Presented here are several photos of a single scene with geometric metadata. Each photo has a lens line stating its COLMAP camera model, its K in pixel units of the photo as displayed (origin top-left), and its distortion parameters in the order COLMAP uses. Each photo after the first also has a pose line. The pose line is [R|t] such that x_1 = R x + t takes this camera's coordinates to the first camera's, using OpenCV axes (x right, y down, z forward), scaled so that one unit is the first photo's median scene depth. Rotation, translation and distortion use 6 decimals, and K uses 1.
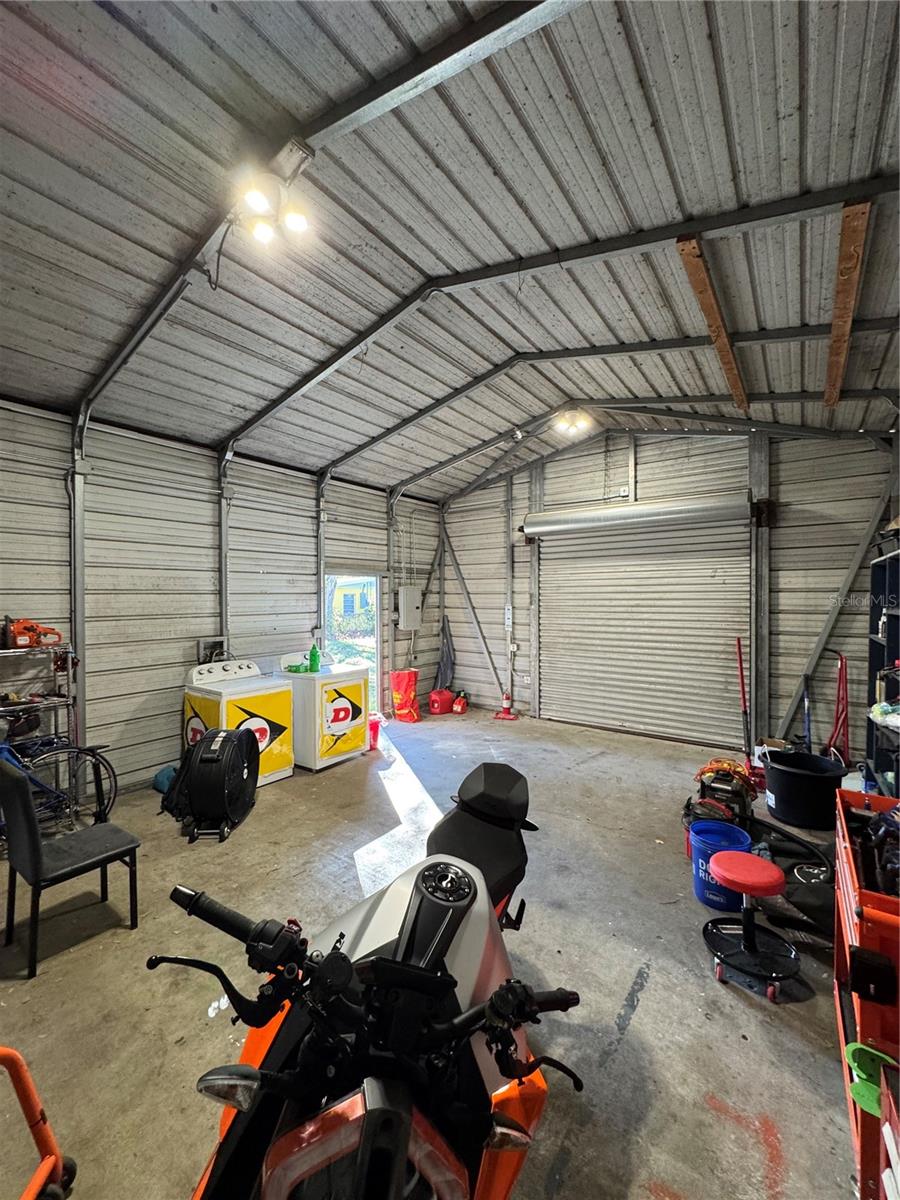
lens RADIAL K [[478.5, 0, 446.3], [0, 478.5, 600.8], [0, 0, 1]] dist [-0.002869, 0.000604]
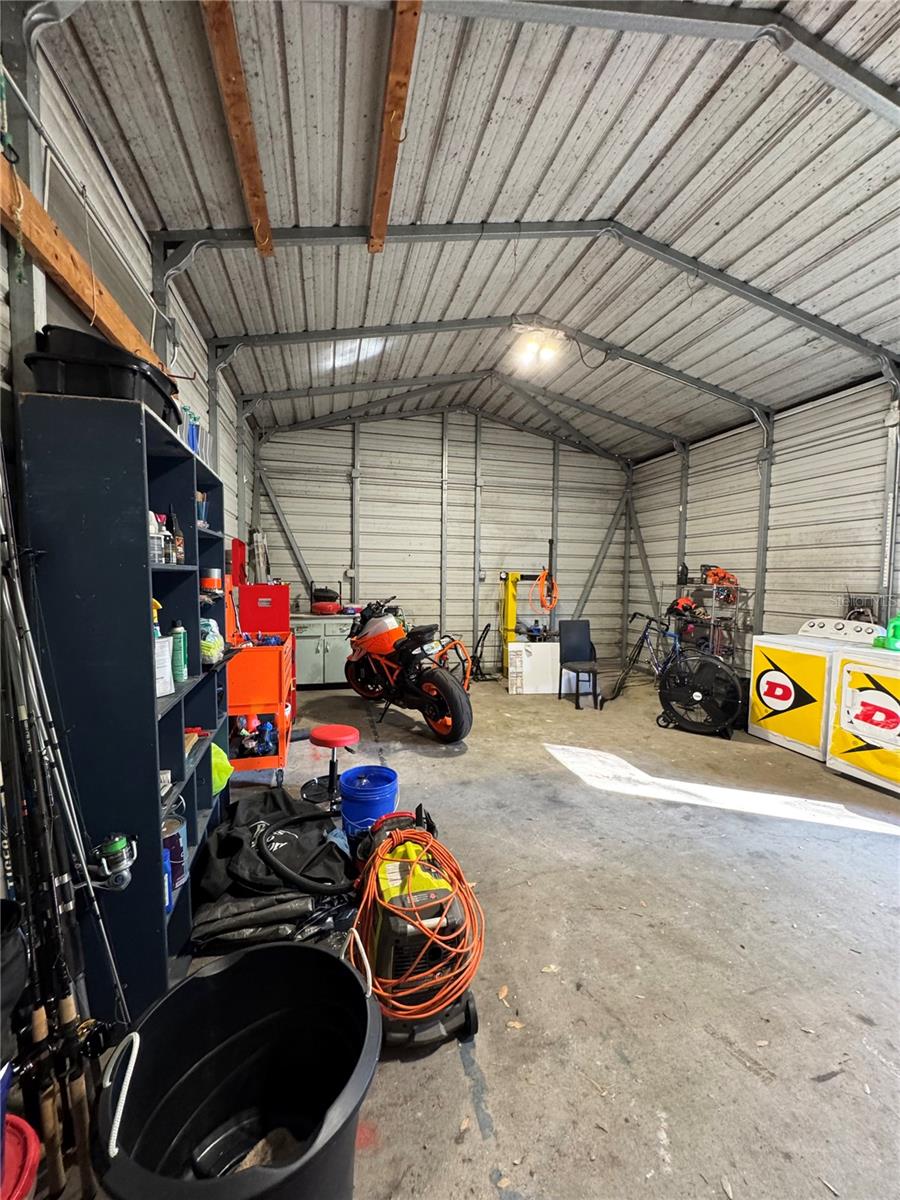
lens RADIAL K [[478.5, 0, 451.4], [0, 478.5, 600.9], [0, 0, 1]] dist [-0.002869, 0.000604]
pose [[-0.626398, 0.039178, -0.778518, 0.719487], [-0.011571, 0.998159, 0.059542, 0.048427], [0.779417, 0.046305, -0.624791, 1.023673]]
